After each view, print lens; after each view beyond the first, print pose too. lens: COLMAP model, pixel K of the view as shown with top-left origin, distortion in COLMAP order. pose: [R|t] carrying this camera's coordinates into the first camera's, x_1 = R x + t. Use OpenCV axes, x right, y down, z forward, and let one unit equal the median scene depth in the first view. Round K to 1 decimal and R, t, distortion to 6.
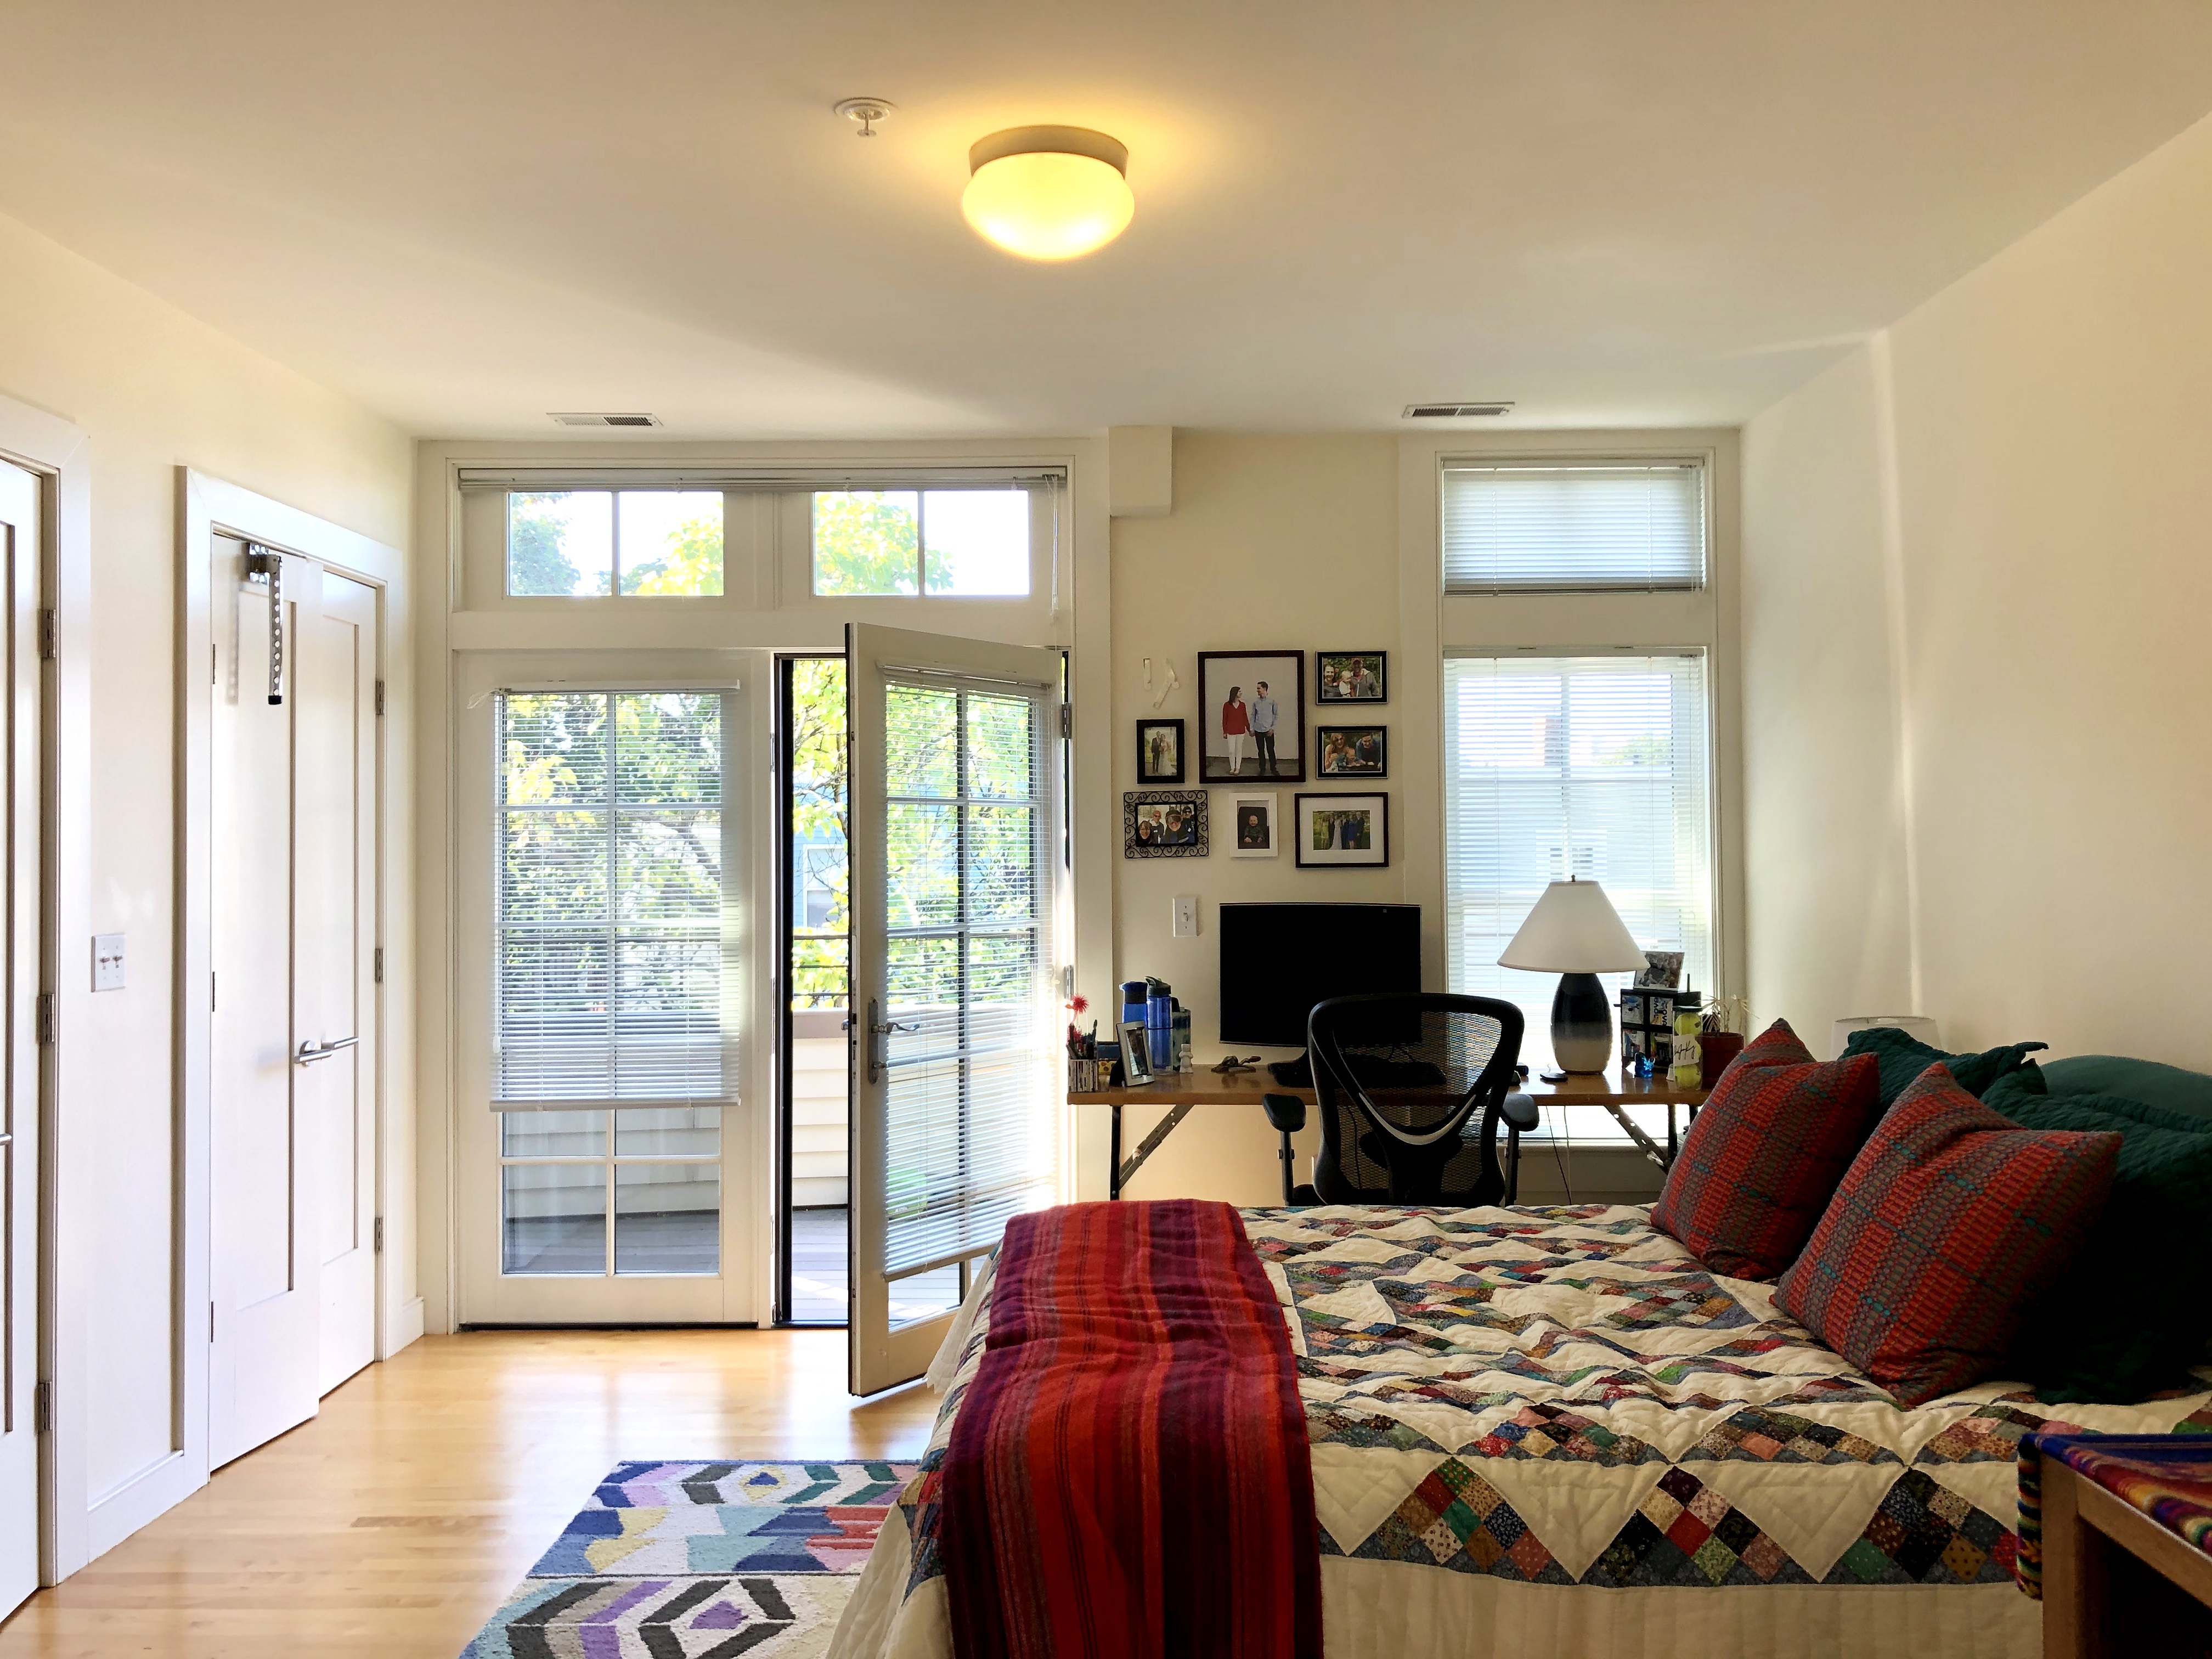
lens RADIAL K [[1814.6, 0, 1106.0], [0, 1814.6, 829.5], [0, 0, 1]] dist [0.014137, -0.007521]
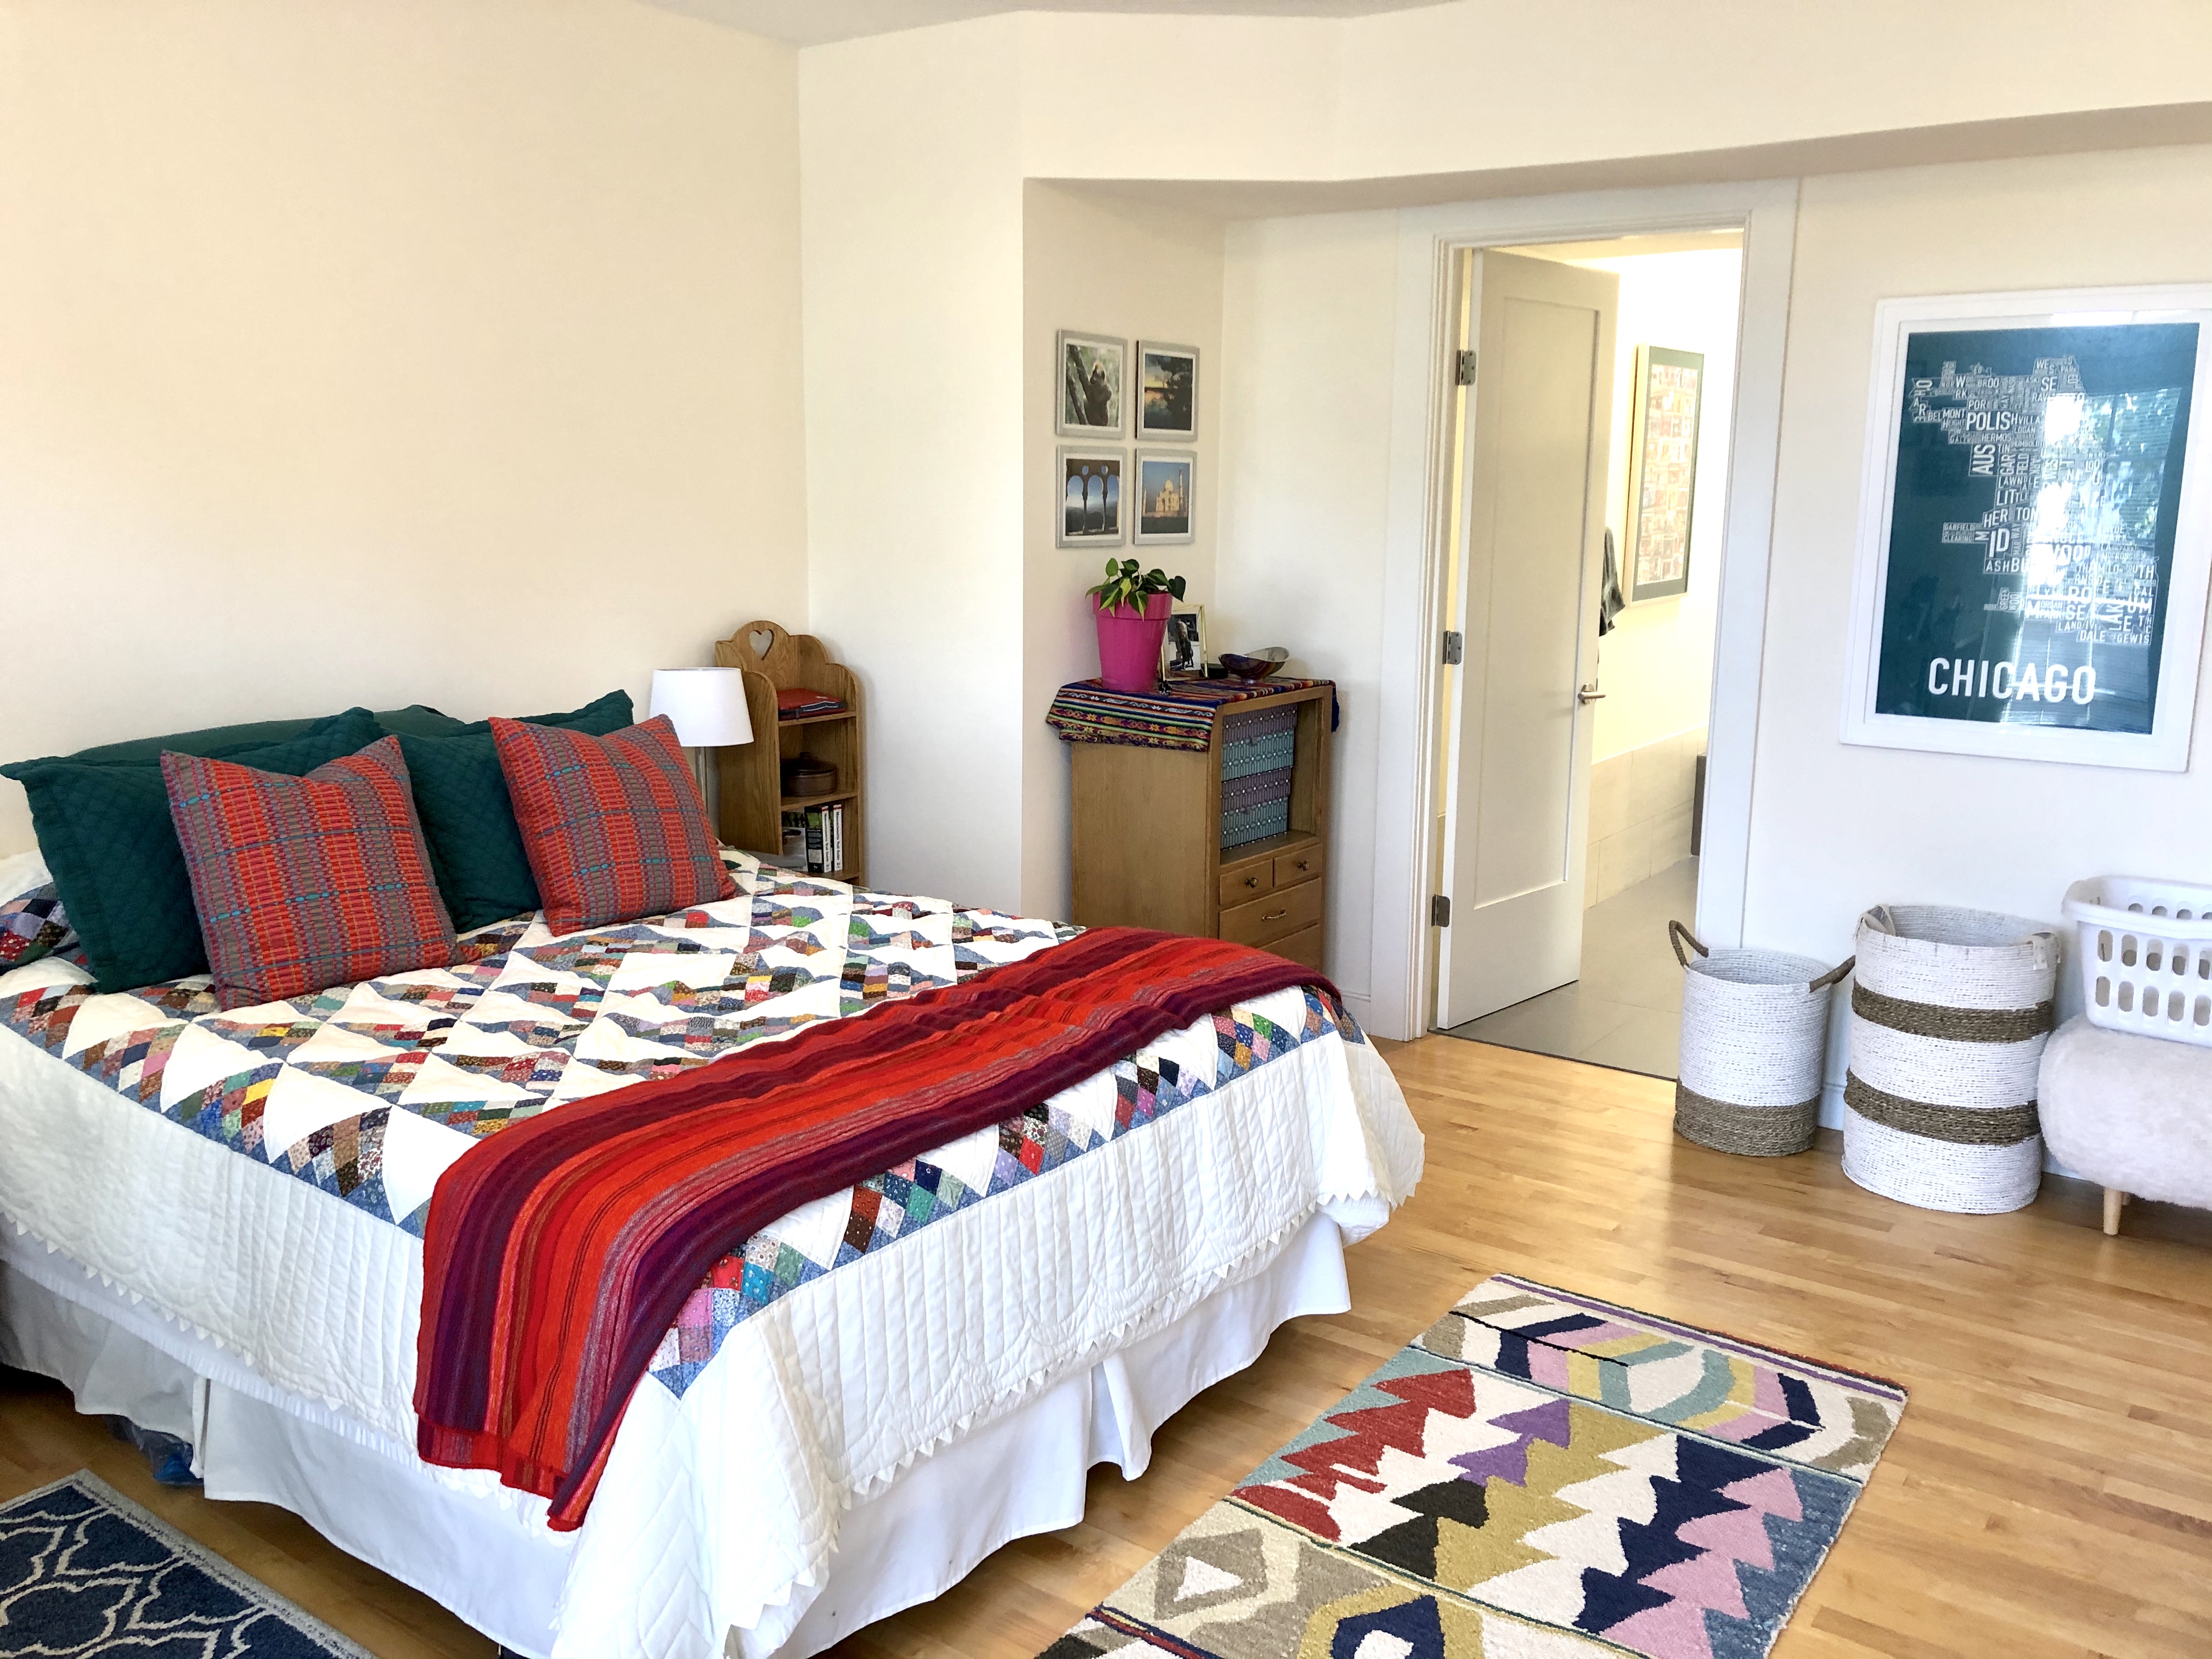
lens RADIAL K [[1814.6, 0, 1106.0], [0, 1814.6, 829.5], [0, 0, 1]] dist [0.014137, -0.007521]
pose [[-0.820050, -0.107880, 0.562031, -0.626738], [-0.008499, 0.984259, 0.176525, -0.017702], [-0.572228, 0.139983, -0.808059, 1.895372]]
